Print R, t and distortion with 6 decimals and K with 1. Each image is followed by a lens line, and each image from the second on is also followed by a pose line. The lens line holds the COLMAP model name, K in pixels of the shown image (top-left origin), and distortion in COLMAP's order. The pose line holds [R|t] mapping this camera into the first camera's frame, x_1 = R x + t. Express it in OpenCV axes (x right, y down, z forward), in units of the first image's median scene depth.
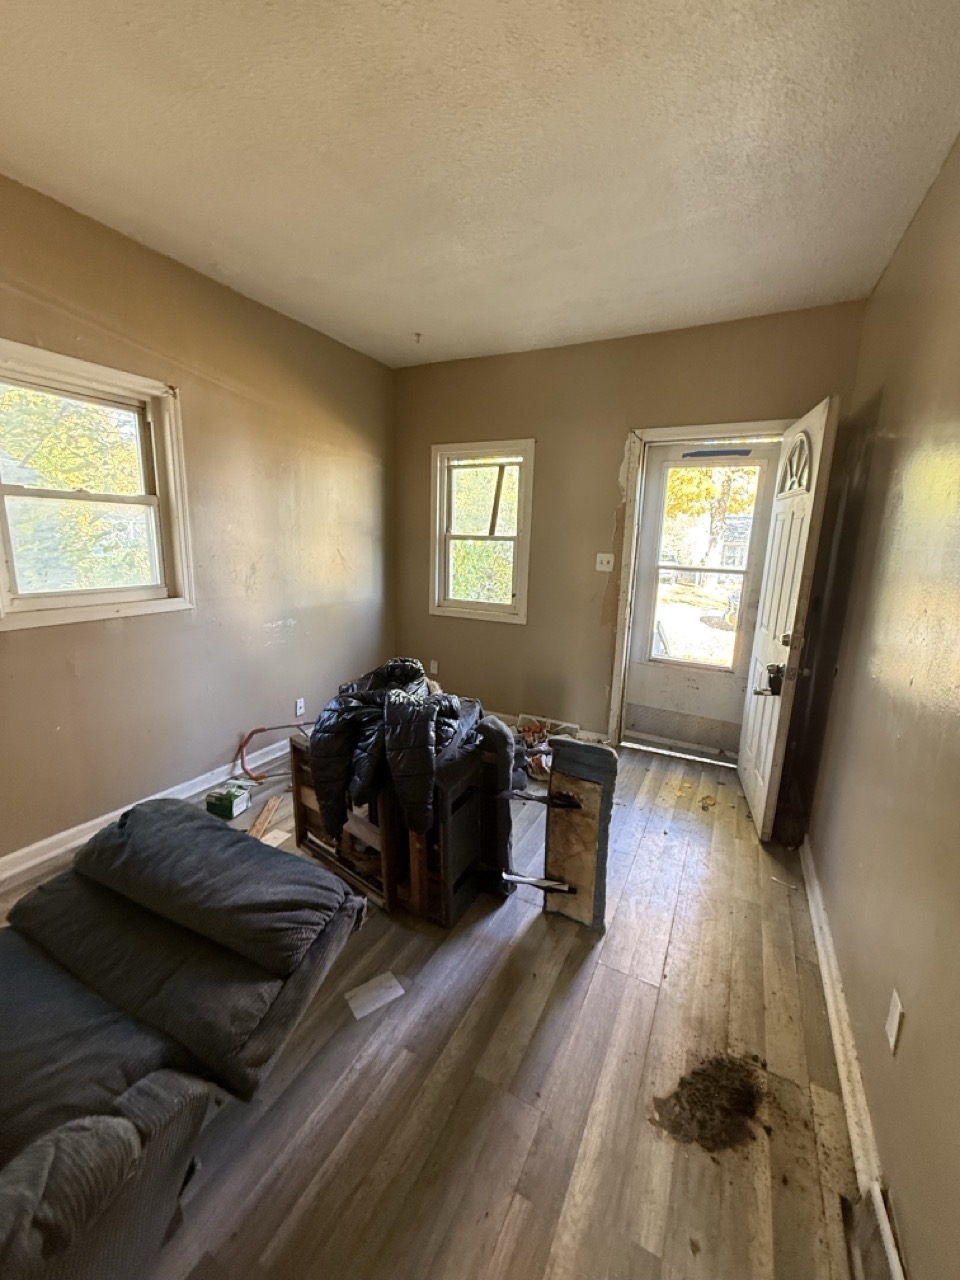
lens RADIAL K [[508.4, 0, 483.5], [0, 508.4, 638.5], [0, 0, 1]] dist [0.000224, -0.000017]
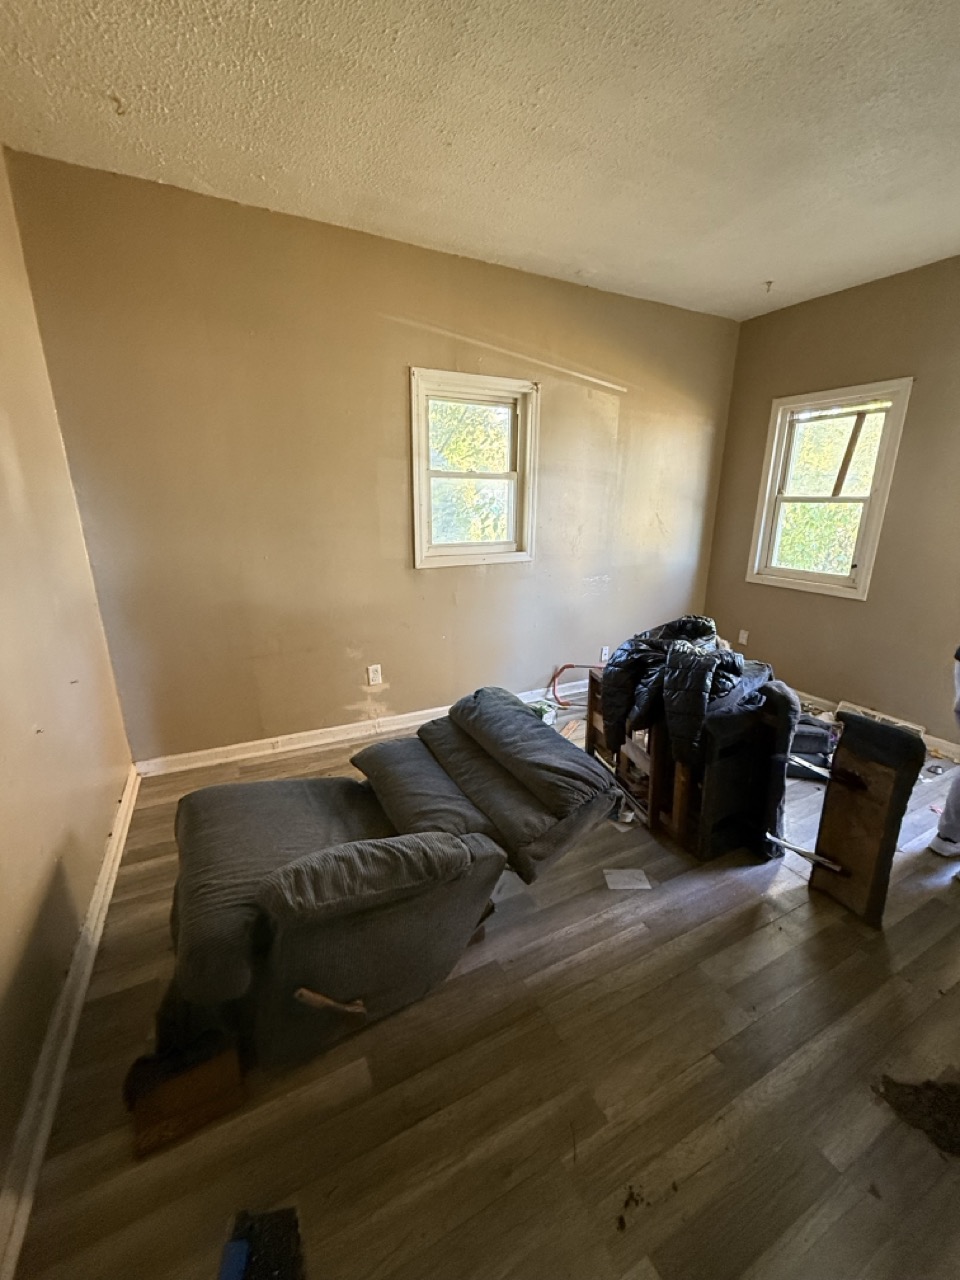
lens RADIAL K [[508.4, 0, 483.5], [0, 508.4, 638.5], [0, 0, 1]] dist [0.000224, -0.000017]
pose [[0.814573, 0.134046, -0.564360, 0.097535], [-0.096602, 0.990695, 0.095877, 0.031139], [0.571961, -0.023581, 0.819942, -0.155607]]
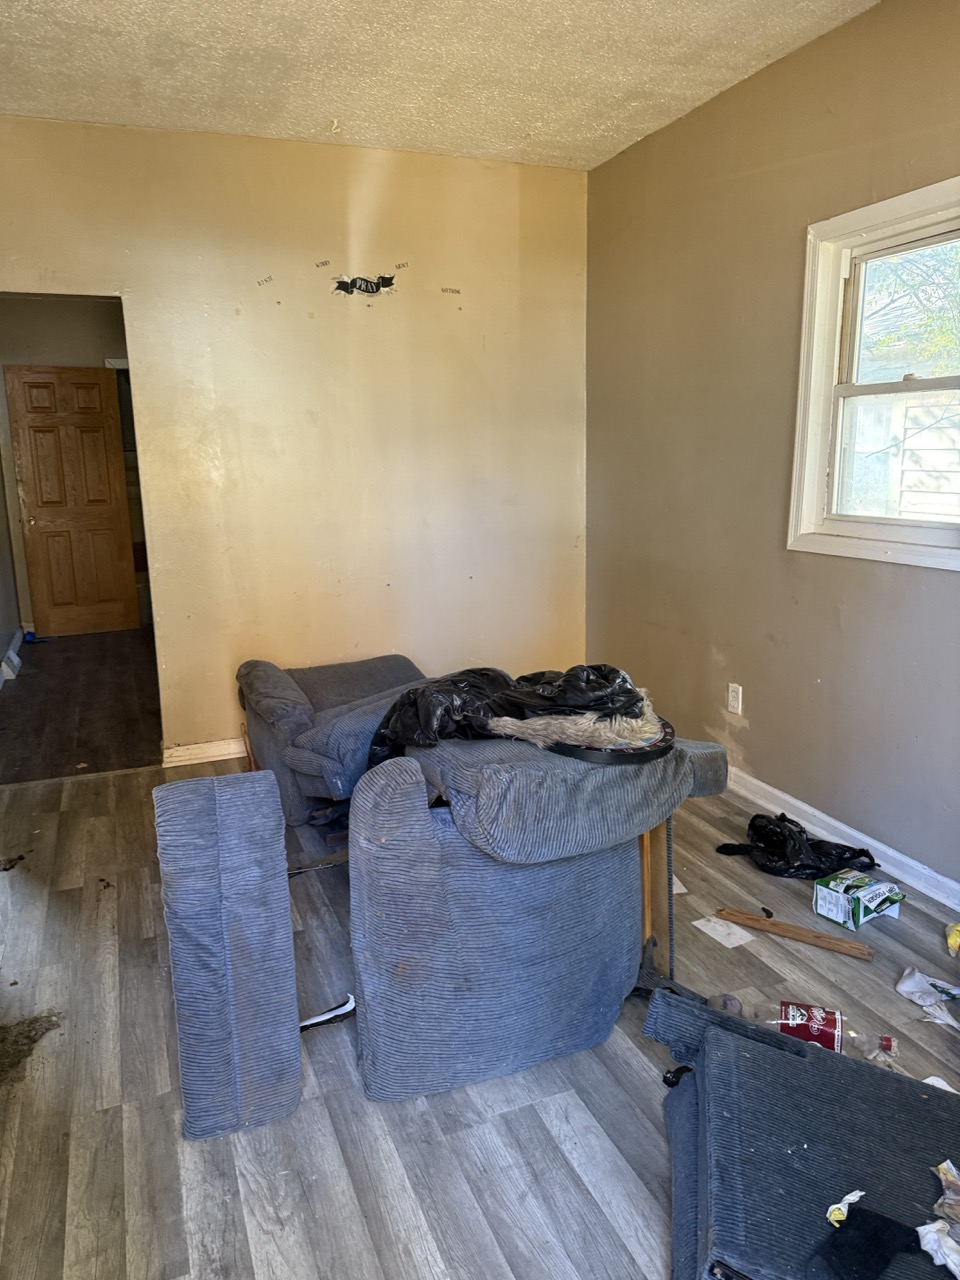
lens RADIAL K [[894.9, 0, 478.6], [0, 894.9, 659.0], [0, 0, 1]] dist [-0.008928, -0.003421]
pose [[-0.649085, 0.146197, -0.746535, 0.644892], [-0.158028, 0.934037, 0.320316, -0.251222], [0.744121, 0.325886, -0.583166, 1.552560]]
